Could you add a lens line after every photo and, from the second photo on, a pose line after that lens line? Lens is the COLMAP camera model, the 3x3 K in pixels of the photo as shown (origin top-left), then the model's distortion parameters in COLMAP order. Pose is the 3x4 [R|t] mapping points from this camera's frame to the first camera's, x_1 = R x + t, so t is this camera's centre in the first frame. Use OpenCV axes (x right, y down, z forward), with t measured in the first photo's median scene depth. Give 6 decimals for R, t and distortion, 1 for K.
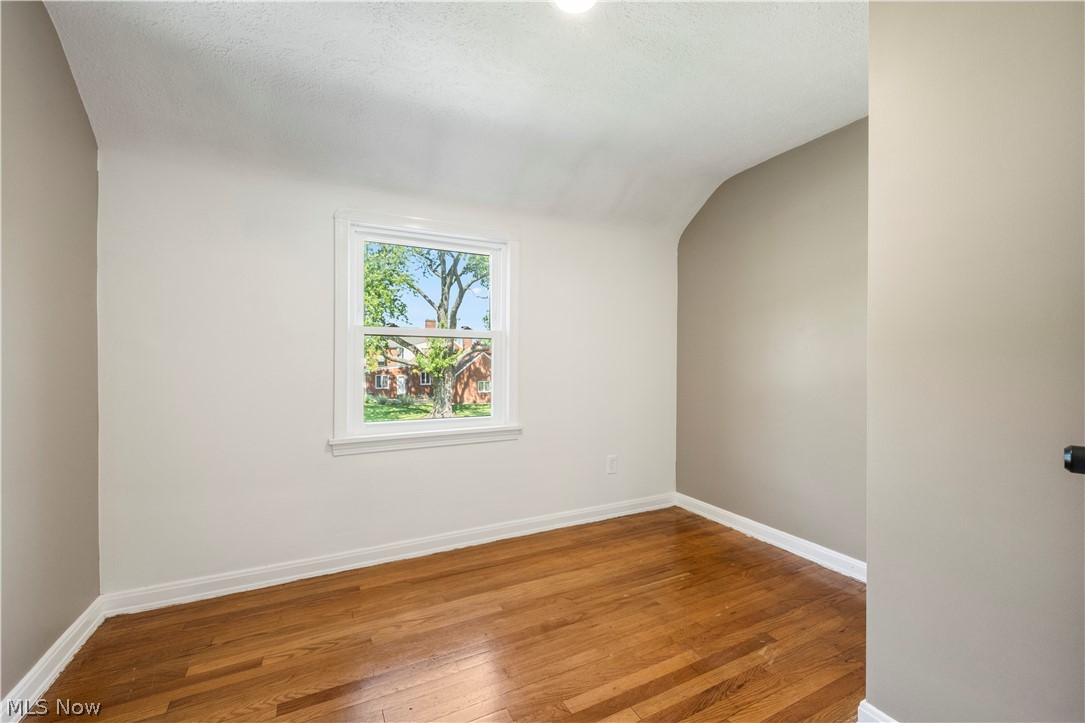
lens RADIAL K [[449.5, 0, 539.0], [0, 449.5, 363.9], [0, 0, 1]] dist [-0.001864, -0.000274]
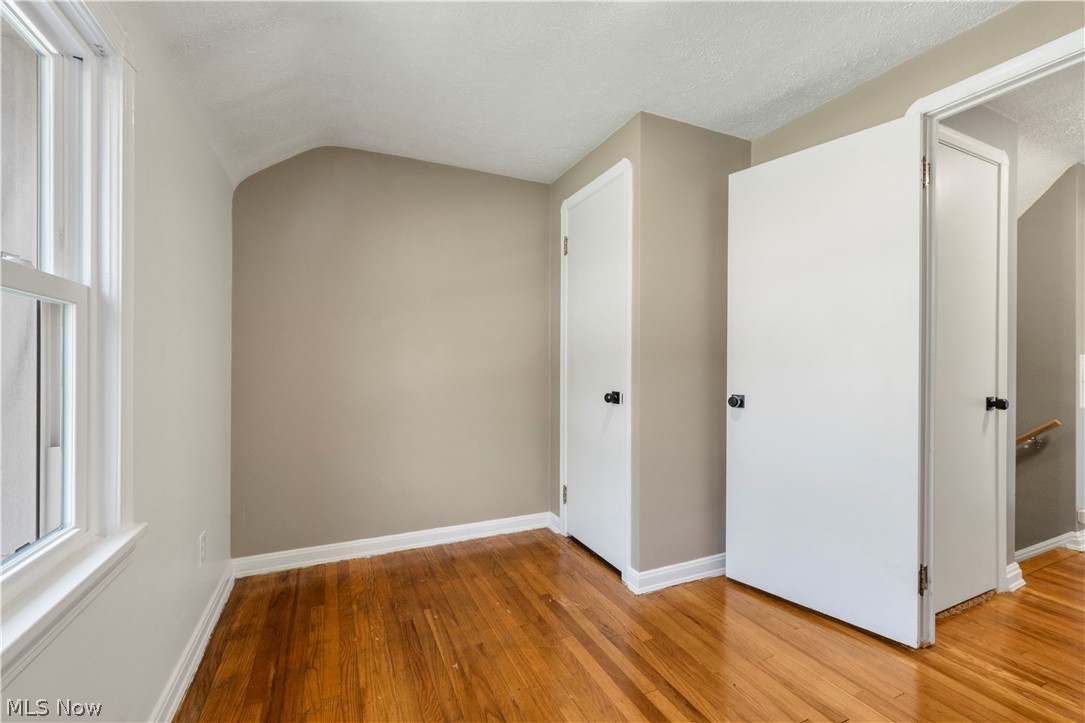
lens RADIAL K [[460.3, 0, 547.3], [0, 460.3, 361.5], [0, 0, 1]] dist [0.001666, 0.000094]
pose [[0.023445, -0.001596, 0.999724, -0.504300], [0.012633, 0.999919, 0.001300, -0.007123], [-0.999645, 0.012599, 0.023463, 0.690388]]
